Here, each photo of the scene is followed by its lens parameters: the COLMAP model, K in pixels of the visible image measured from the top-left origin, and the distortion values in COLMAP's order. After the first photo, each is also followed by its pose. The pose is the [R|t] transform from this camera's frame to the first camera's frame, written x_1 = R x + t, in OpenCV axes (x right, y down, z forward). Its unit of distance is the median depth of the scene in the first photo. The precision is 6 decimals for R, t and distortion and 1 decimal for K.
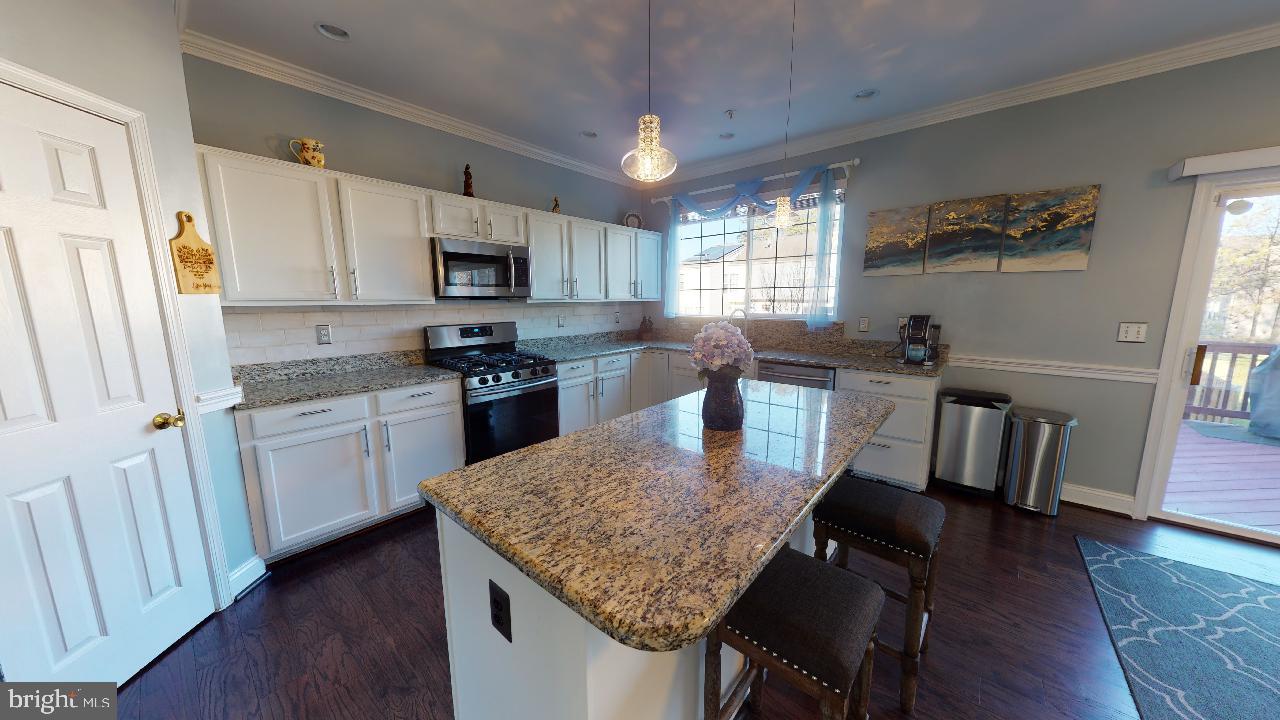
lens RADIAL K [[395.6, 0, 672.2], [0, 395.6, 364.9], [0, 0, 1]] dist [-0.015236, -0.000031]
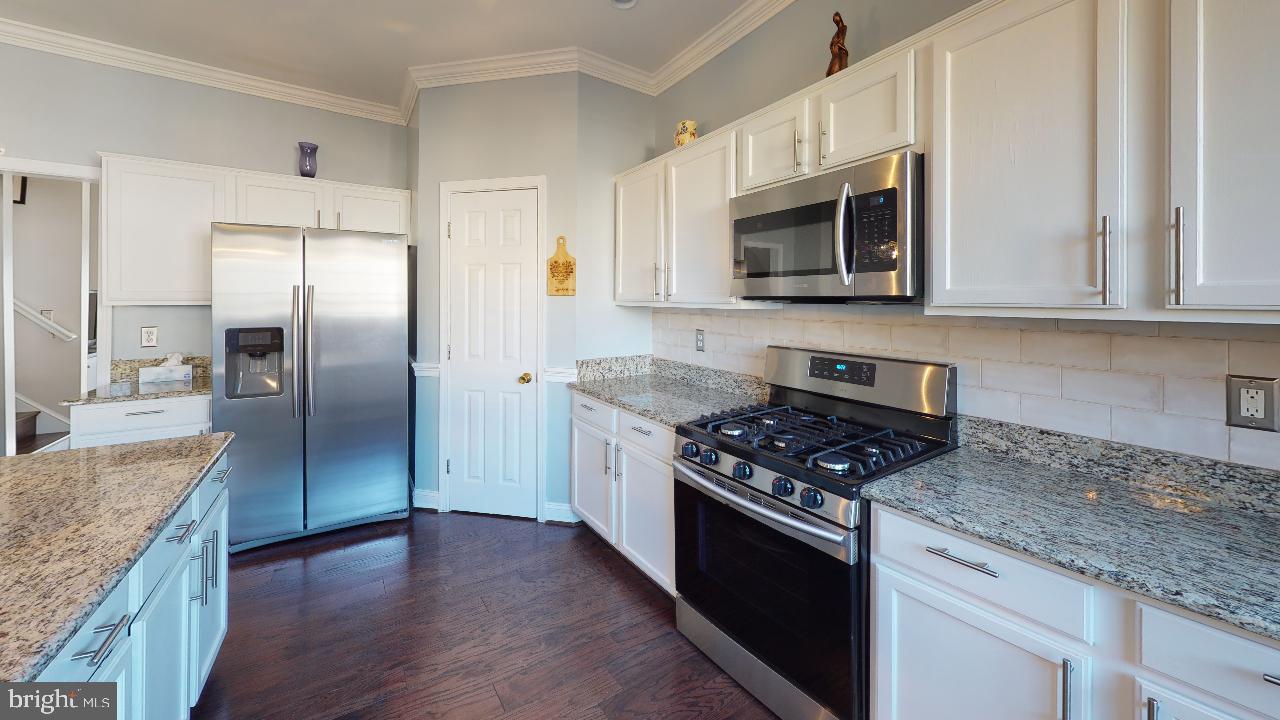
lens RADIAL K [[457.3, 0, 640.0], [0, 457.3, 360.0], [0, 0, 1]] dist [0.014235, 0.000017]
pose [[-0.348268, 0.123817, -0.929182, 0.116166], [-0.158364, 0.969219, 0.188508, -0.183868], [0.923921, 0.212800, -0.317940, 1.070408]]
